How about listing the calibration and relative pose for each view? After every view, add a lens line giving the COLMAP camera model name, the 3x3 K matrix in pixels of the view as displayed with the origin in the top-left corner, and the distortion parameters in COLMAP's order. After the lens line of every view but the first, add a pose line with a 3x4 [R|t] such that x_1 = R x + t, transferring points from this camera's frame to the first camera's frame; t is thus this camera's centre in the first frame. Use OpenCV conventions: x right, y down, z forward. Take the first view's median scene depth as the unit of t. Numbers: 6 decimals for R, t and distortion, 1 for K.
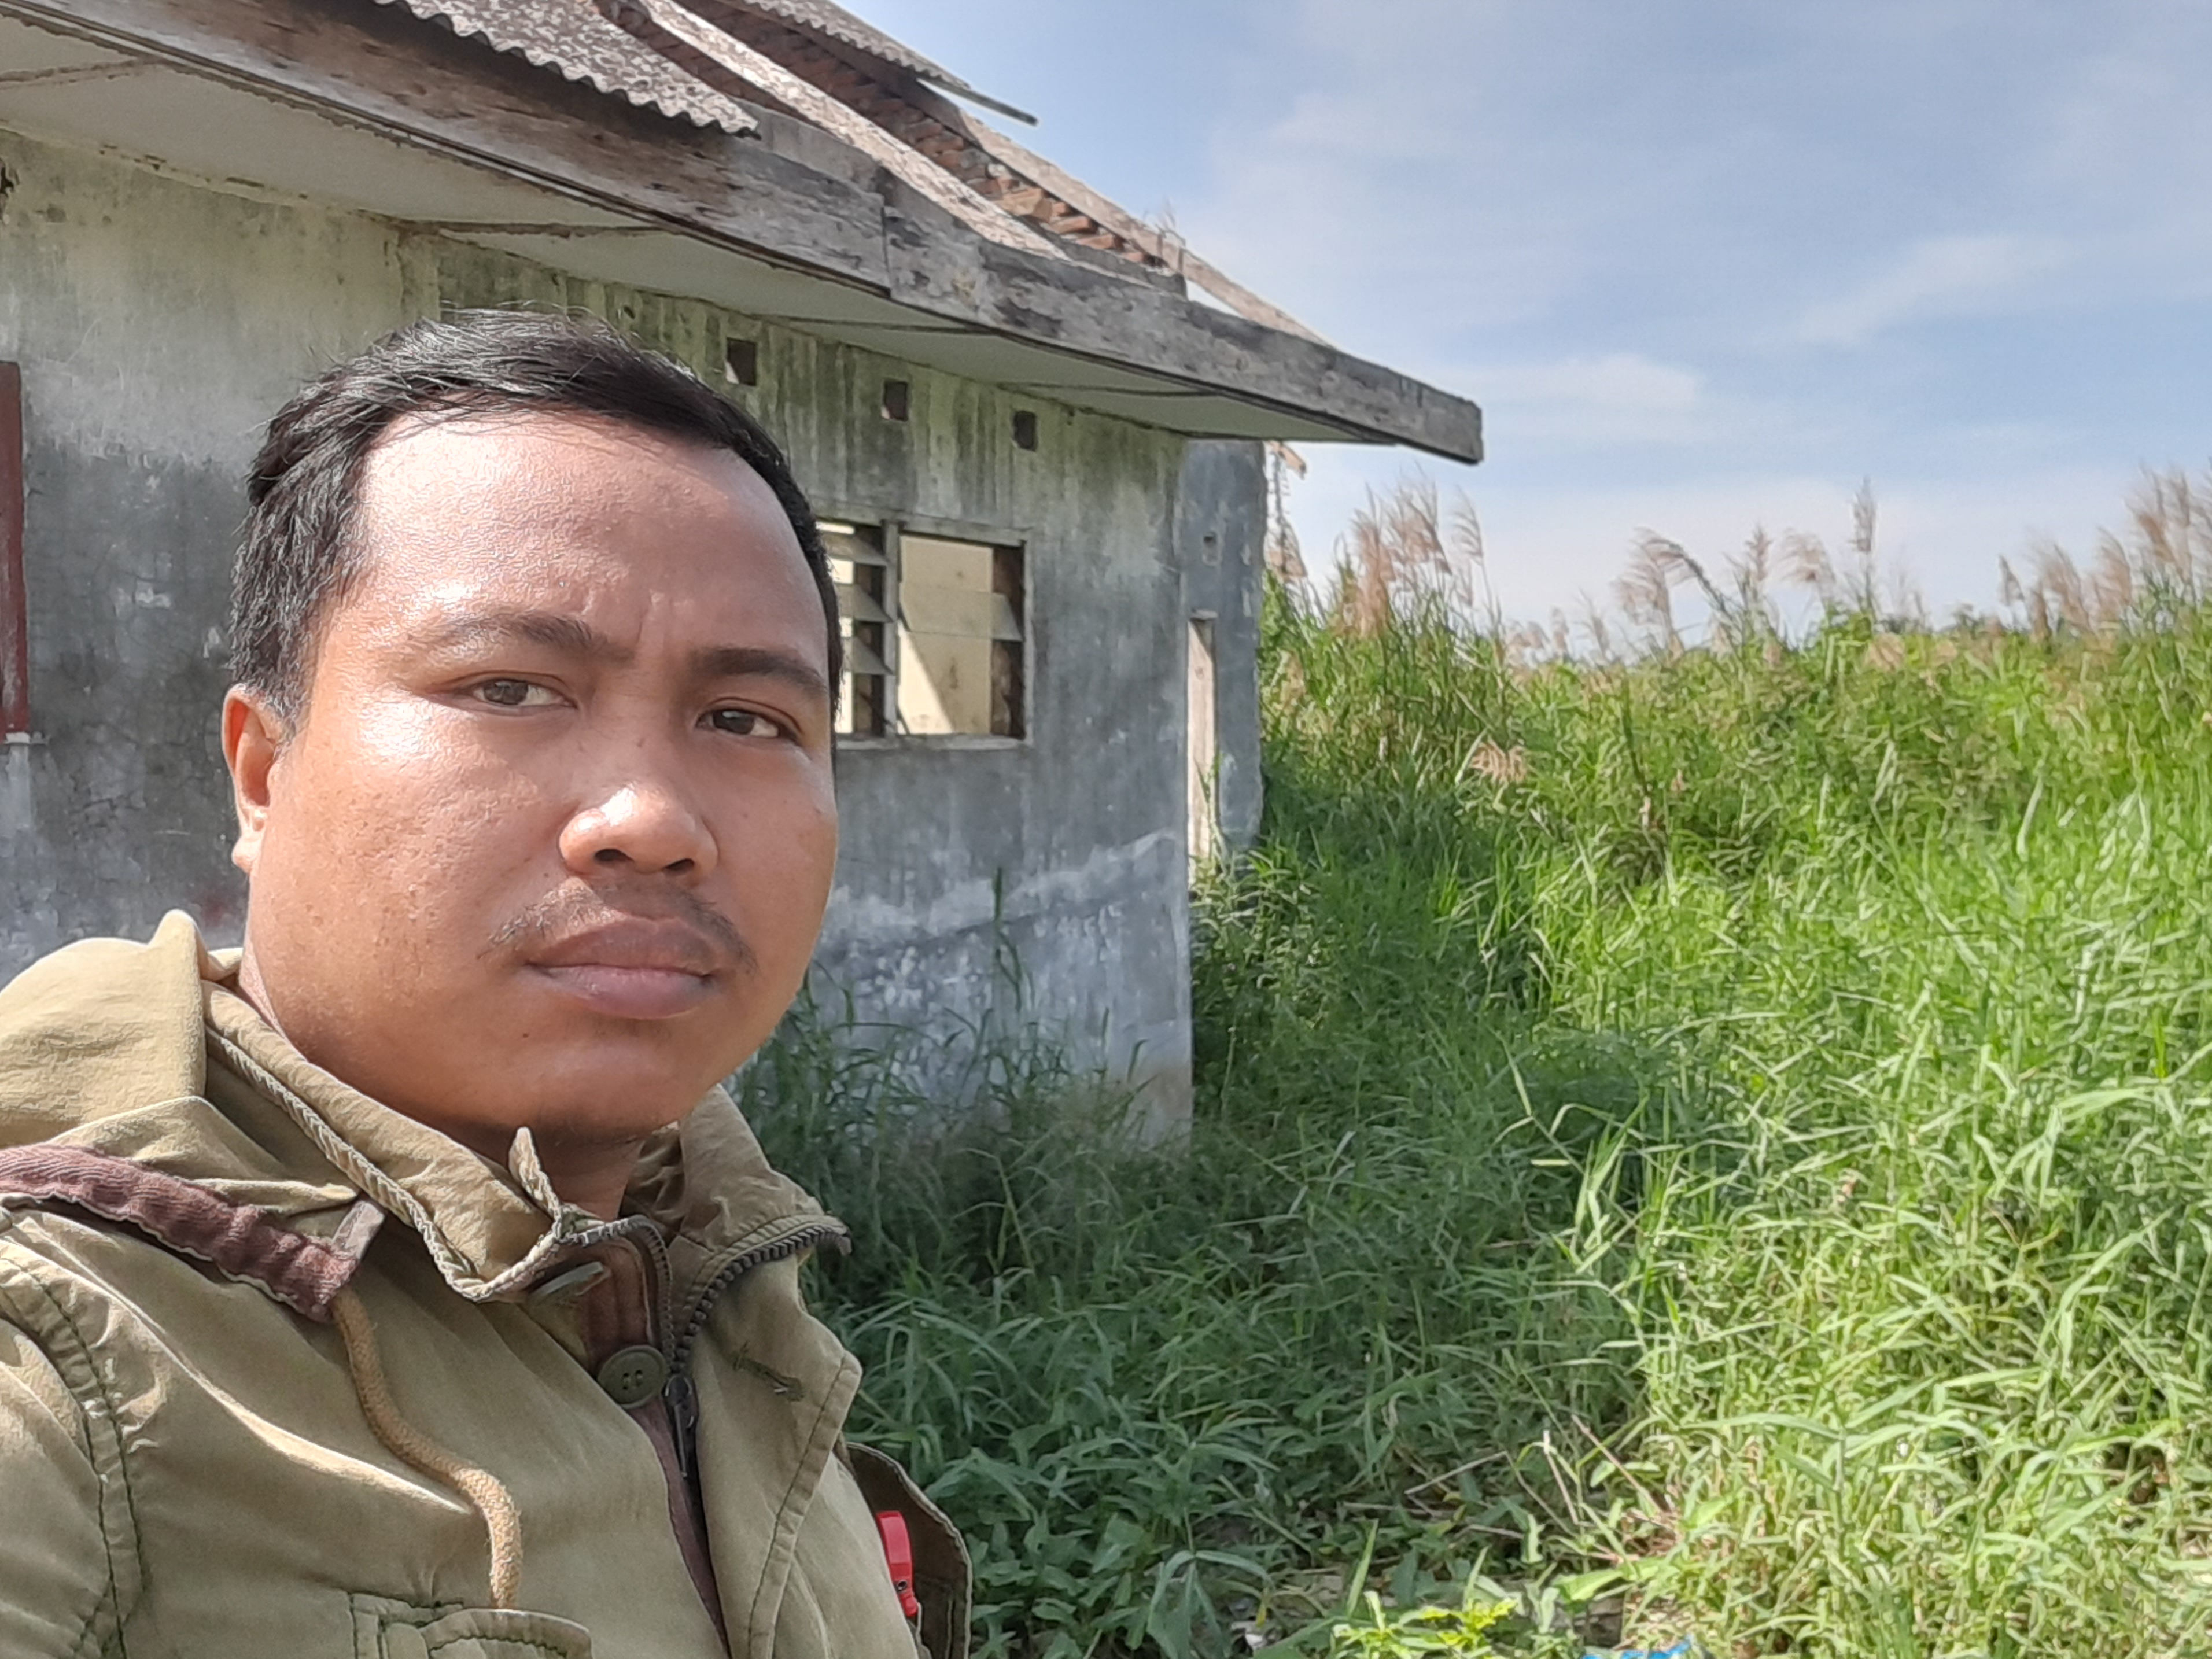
lens RADIAL K [[2358.8, 0, 1071.5], [0, 2358.8, 997.7], [0, 0, 1]] dist [0.096987, -0.340114]
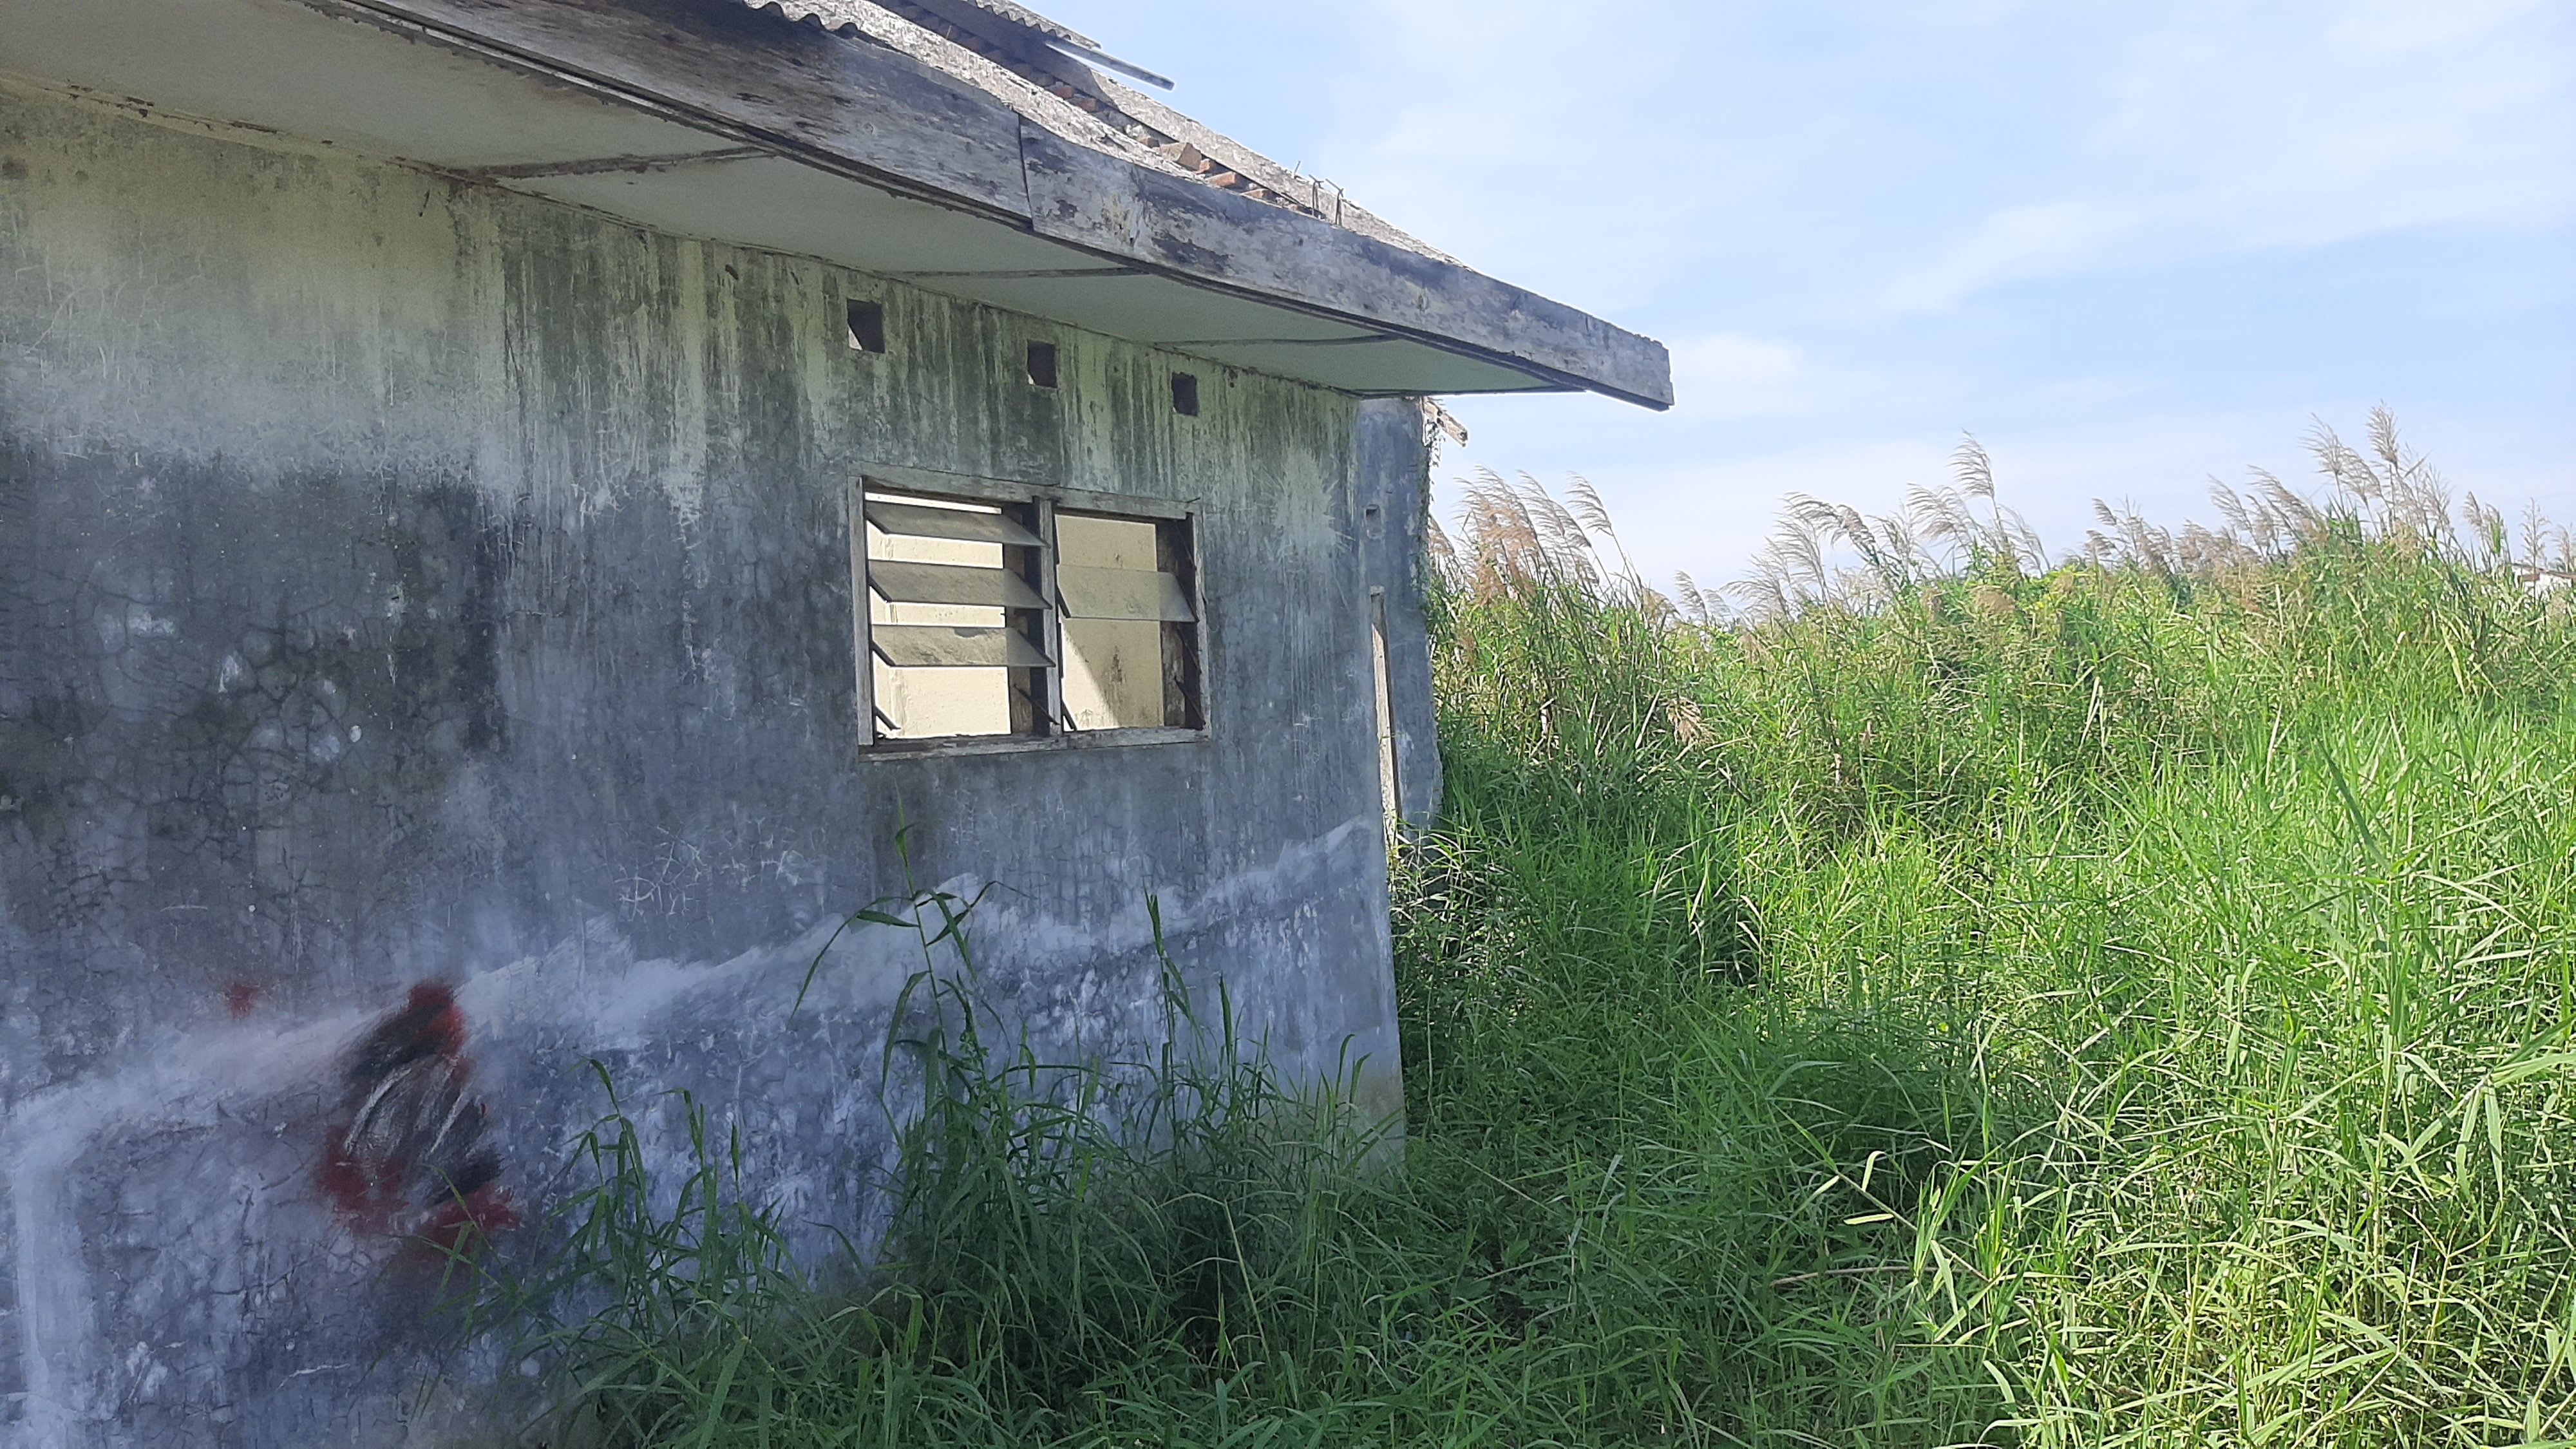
lens RADIAL K [[2209.8, 0, 1288.0], [0, 2209.8, 724.5], [0, 0, 1]] dist [0.114584, -0.259348]
pose [[0.997449, -0.062038, 0.035313, -0.017903], [0.065553, 0.991867, -0.109102, -0.017493], [-0.028258, 0.111139, 0.993403, 0.164600]]
